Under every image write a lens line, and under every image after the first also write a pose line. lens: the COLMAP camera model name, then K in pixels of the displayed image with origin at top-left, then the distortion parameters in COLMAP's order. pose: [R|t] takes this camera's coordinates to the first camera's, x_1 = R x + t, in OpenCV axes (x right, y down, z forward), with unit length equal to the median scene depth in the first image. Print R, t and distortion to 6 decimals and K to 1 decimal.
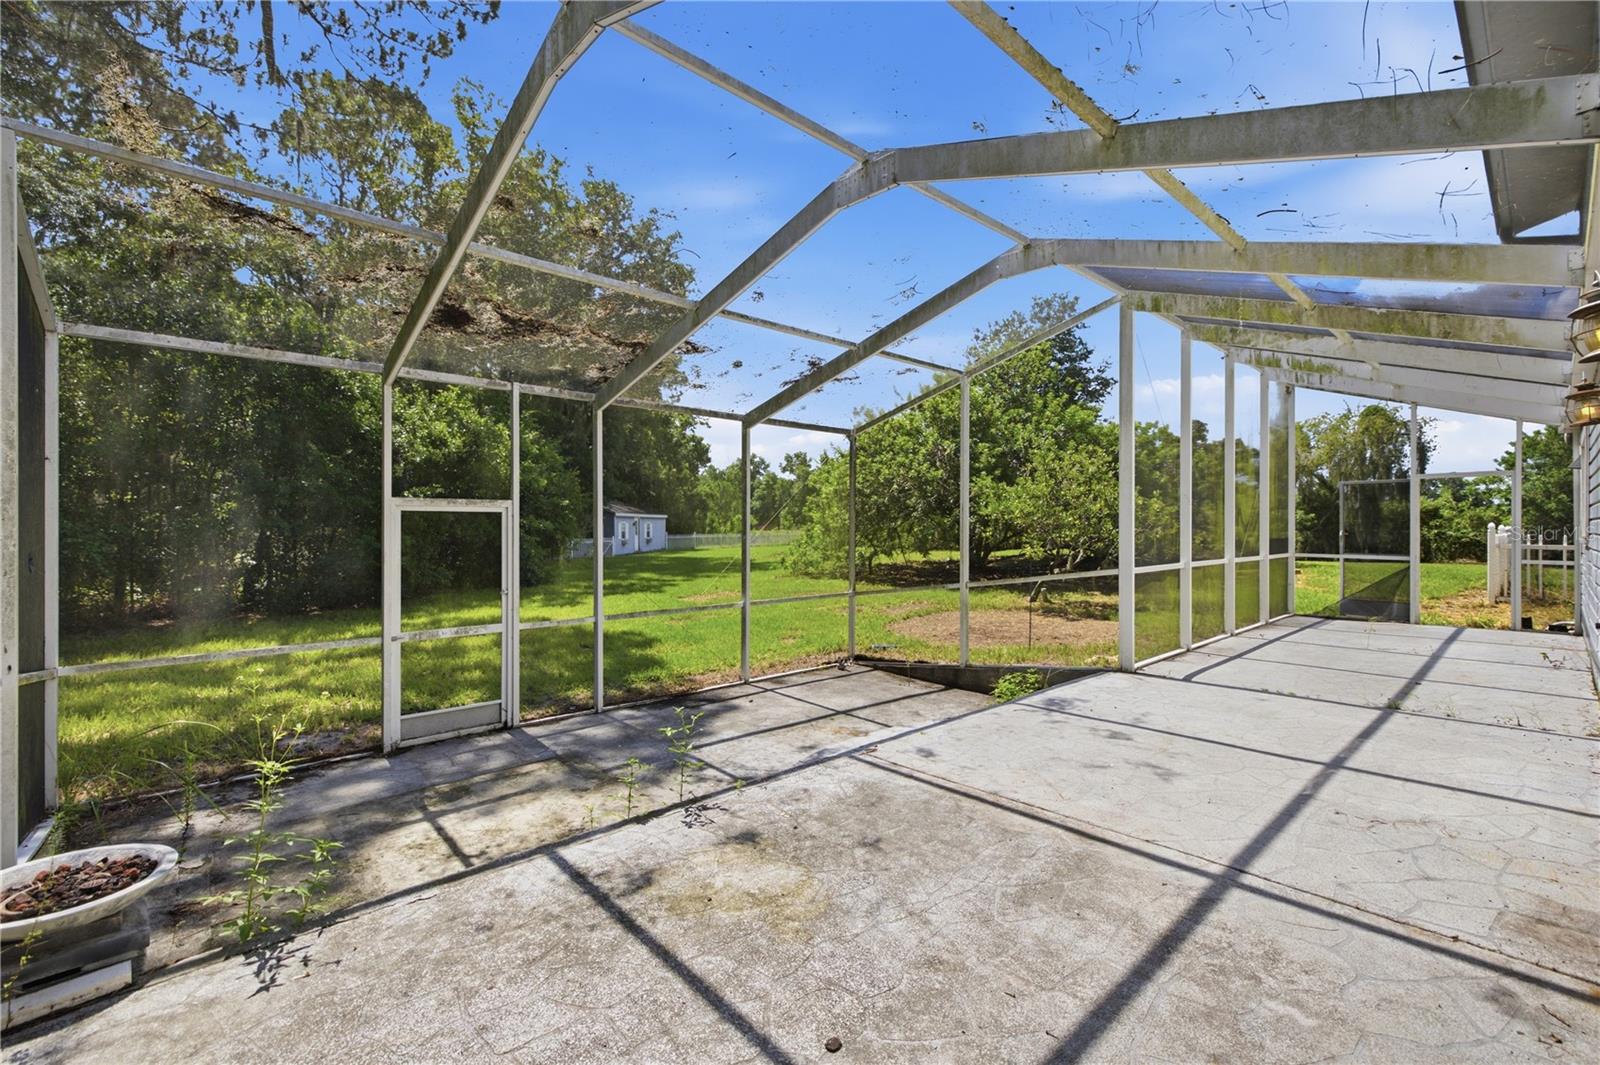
lens RADIAL K [[672.5, 0, 800.1], [0, 672.5, 530.2], [0, 0, 1]] dist [0.010573, 0.000082]
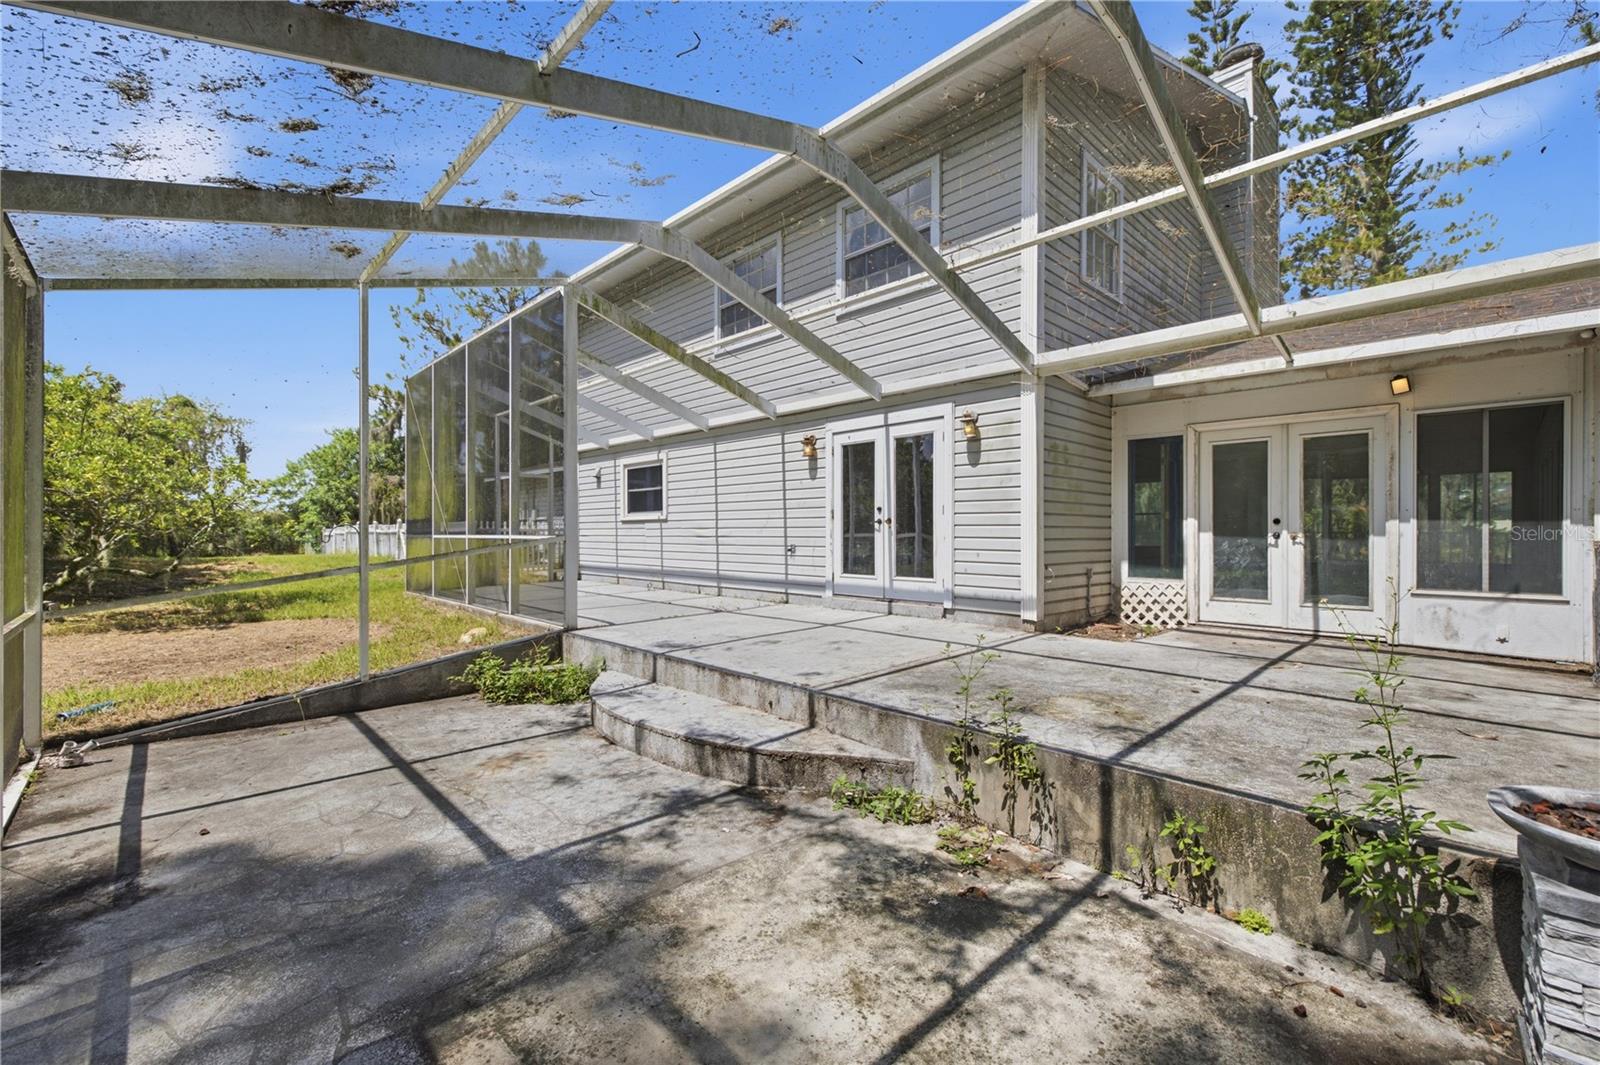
lens RADIAL K [[672.5, 0, 800.9], [0, 672.5, 532.3], [0, 0, 1]] dist [0.010573, 0.000082]
pose [[-0.032593, 0.000053, 0.999469, -0.811608], [0.004236, 0.999991, 0.000085, 0.071256], [-0.999460, 0.004236, -0.032593, 0.879773]]
